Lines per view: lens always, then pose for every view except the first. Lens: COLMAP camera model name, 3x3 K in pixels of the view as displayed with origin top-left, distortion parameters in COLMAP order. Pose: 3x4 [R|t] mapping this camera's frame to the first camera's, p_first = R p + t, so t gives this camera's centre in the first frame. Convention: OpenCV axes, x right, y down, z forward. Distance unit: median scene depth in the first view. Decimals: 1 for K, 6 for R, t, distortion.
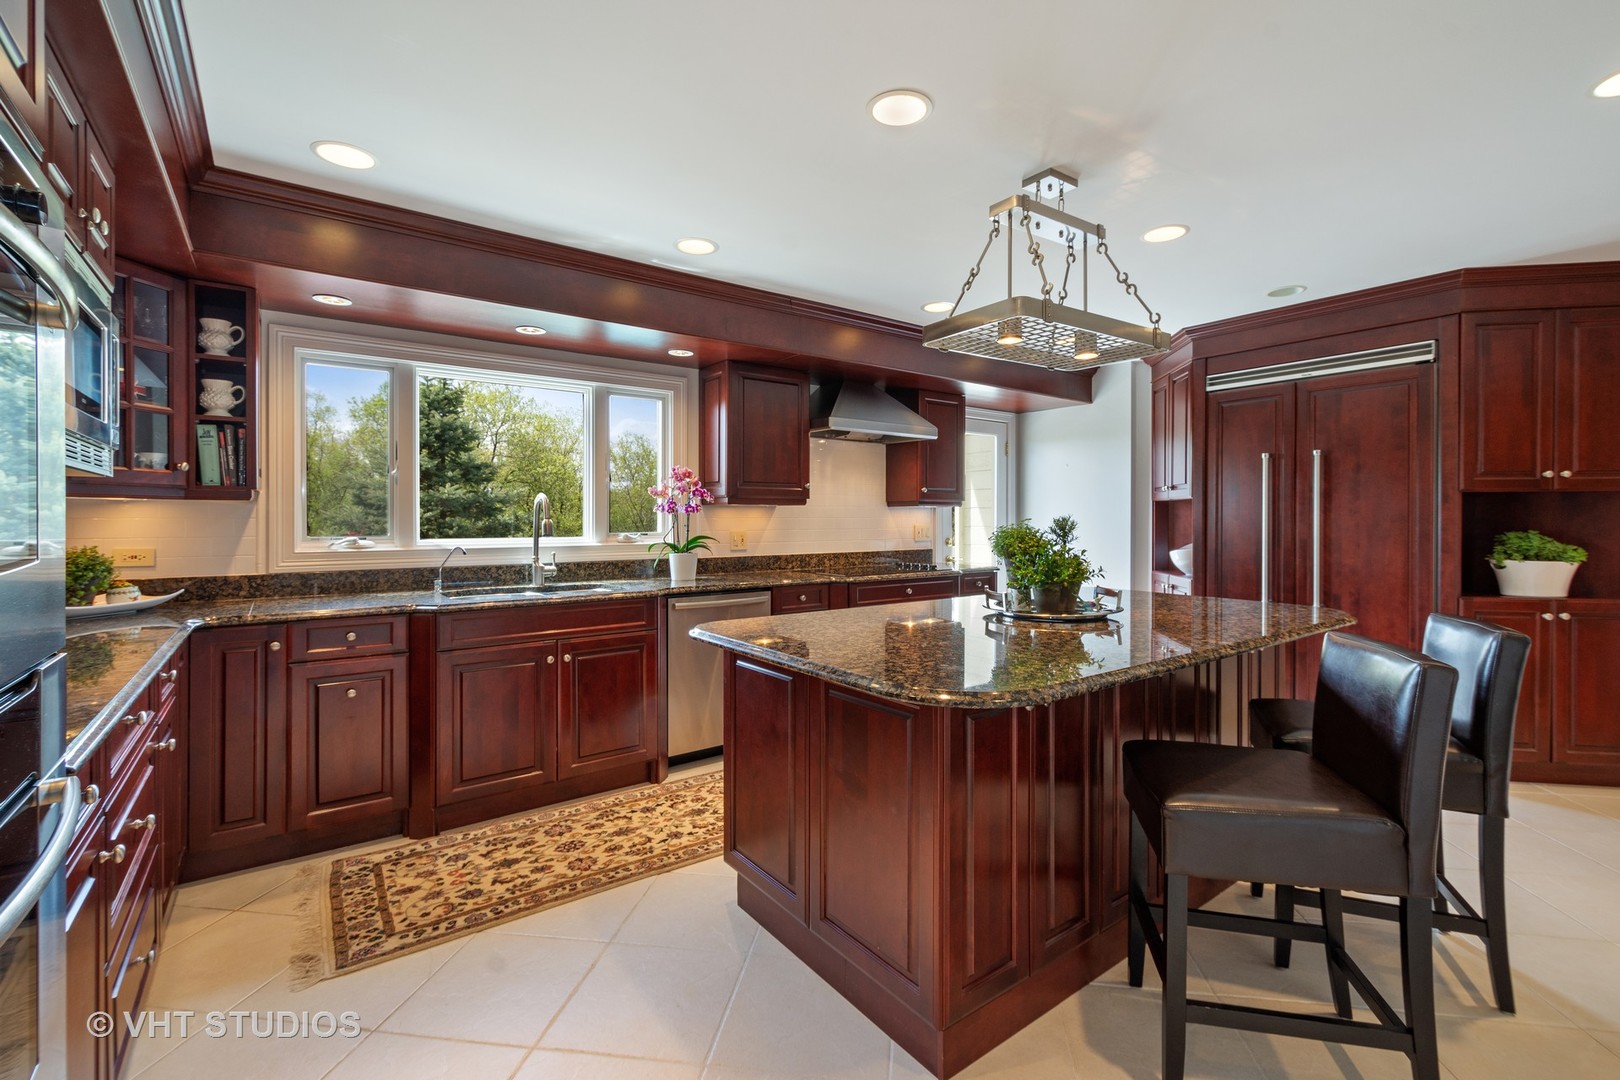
lens RADIAL K [[713.6, 0, 822.1], [0, 713.6, 523.1], [0, 0, 1]] dist [-0.001086, 0.000629]
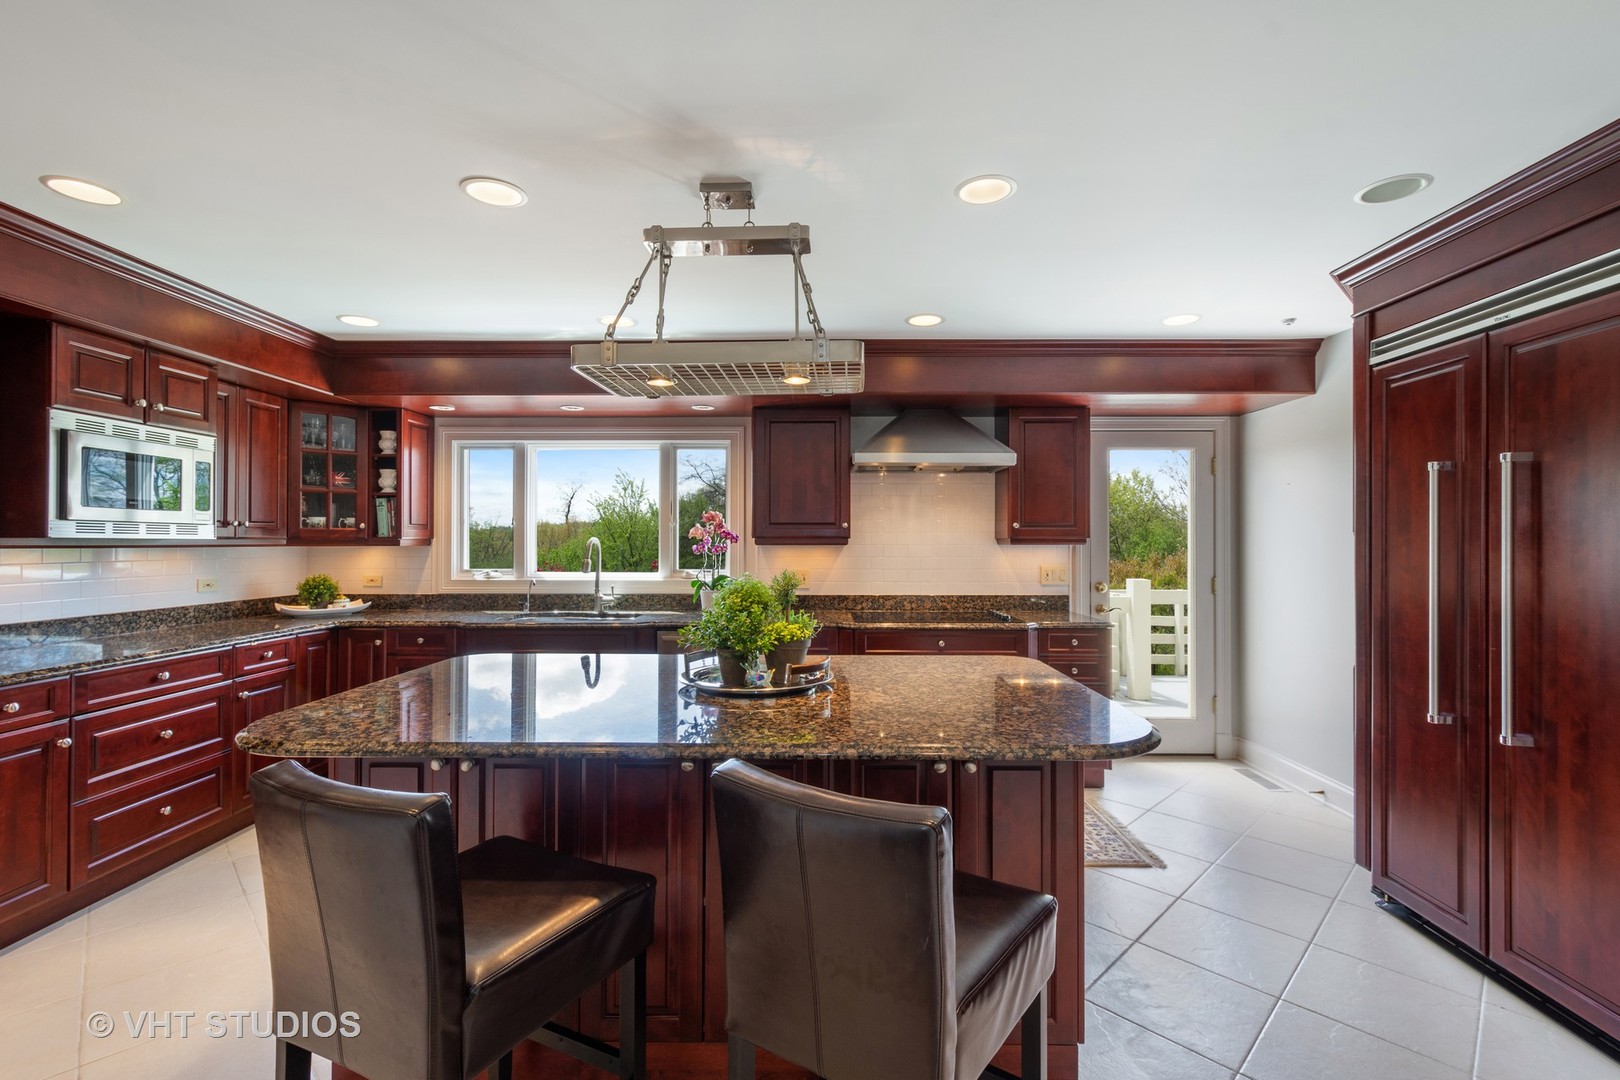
lens RADIAL K [[713.6, 0, 818.1], [0, 713.6, 544.7], [0, 0, 1]] dist [-0.001086, 0.000629]
pose [[0.791580, 0.003948, -0.611053, 0.653944], [-0.006792, 0.999974, -0.002338, -0.028495], [0.611028, 0.006001, 0.791586, 0.256004]]
